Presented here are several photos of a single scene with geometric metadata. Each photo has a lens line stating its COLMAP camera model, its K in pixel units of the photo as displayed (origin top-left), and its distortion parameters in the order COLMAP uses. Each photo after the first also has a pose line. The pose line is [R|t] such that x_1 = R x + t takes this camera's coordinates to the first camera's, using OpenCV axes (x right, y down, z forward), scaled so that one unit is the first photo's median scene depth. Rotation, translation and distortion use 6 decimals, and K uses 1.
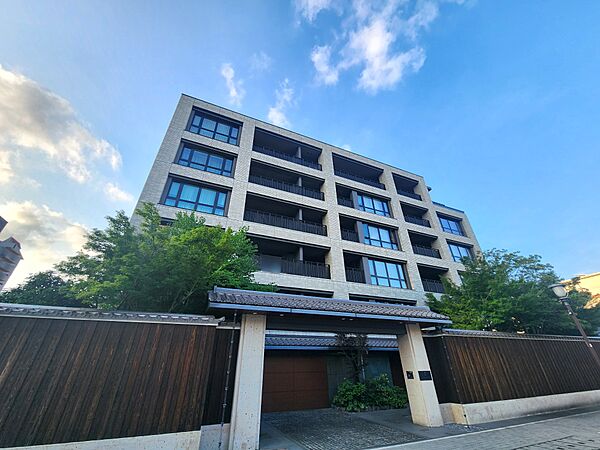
lens RADIAL K [[245.1, 0, 300.8], [0, 245.1, 225.1], [0, 0, 1]] dist [-0.005176, -0.000259]
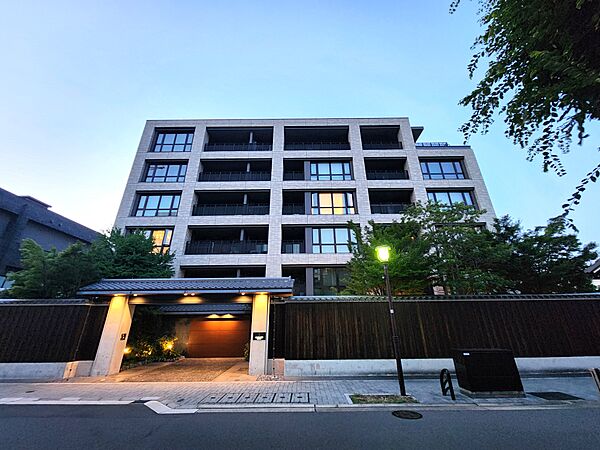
lens RADIAL K [[245.1, 0, 301.4], [0, 245.1, 222.6], [0, 0, 1]] dist [-0.005176, -0.000259]
pose [[0.920052, -0.148926, -0.362389, 0.616317], [0.197306, 0.975212, 0.100161, 0.000944], [0.338489, -0.163655, 0.926629, 0.030813]]
